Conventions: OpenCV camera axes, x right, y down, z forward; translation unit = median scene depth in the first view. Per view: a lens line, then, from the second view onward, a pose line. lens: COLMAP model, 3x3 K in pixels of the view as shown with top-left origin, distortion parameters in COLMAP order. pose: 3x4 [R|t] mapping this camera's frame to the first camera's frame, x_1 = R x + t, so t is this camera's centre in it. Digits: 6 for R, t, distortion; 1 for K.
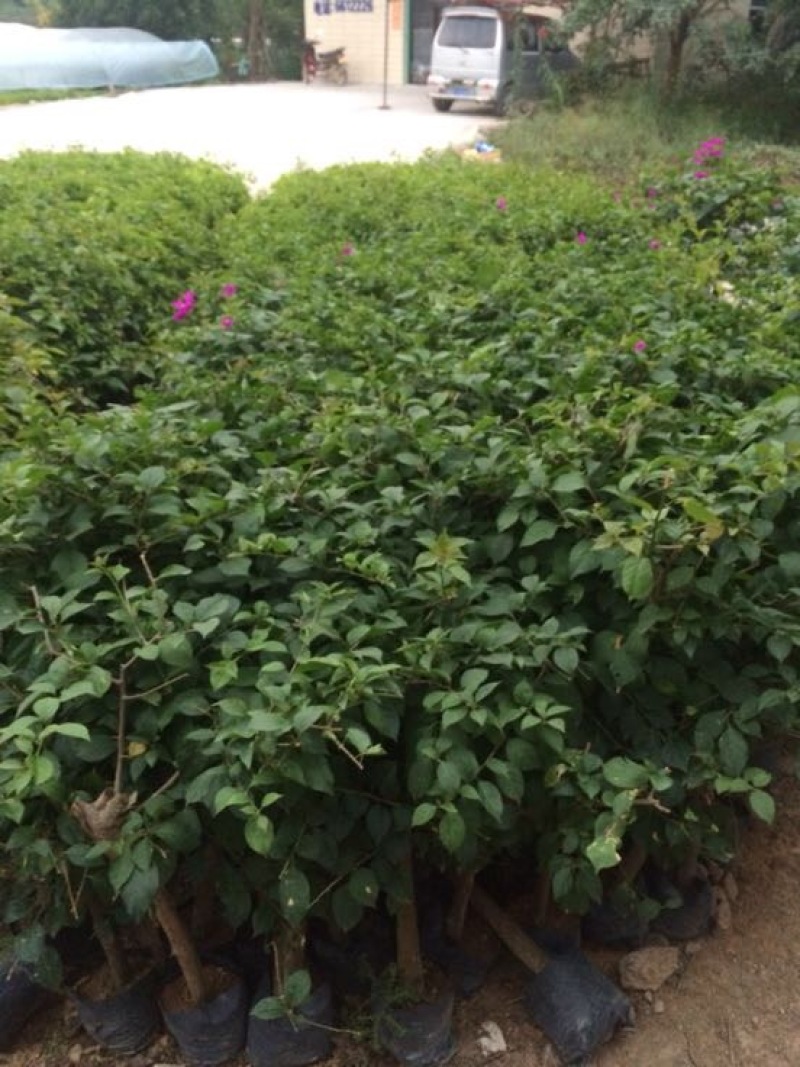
lens RADIAL K [[888.8, 0, 400.5], [0, 888.8, 581.0], [0, 0, 1]] dist [0.083751, -0.114118]
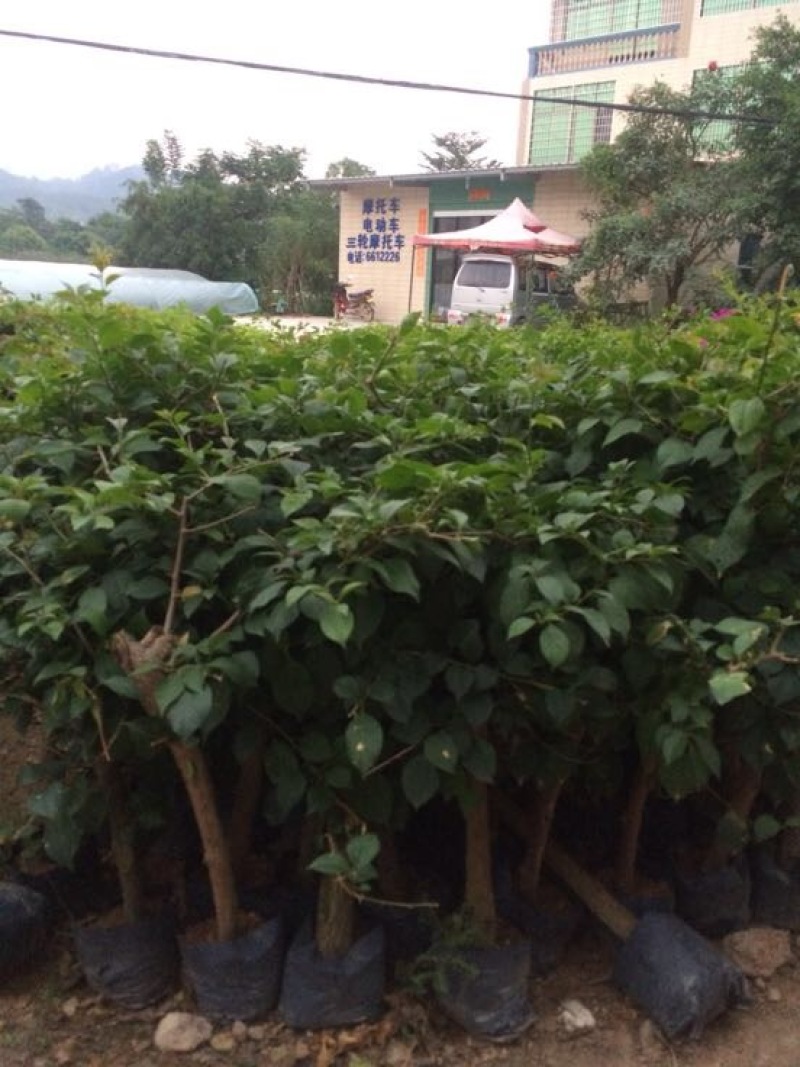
lens RADIAL K [[888.8, 0, 400.5], [0, 888.8, 581.0], [0, 0, 1]] dist [0.083751, -0.114118]
pose [[0.999297, 0.036573, -0.008206, -0.064000], [-0.037471, 0.969492, -0.242244, 0.318753], [-0.000904, 0.242381, 0.970181, 0.103868]]
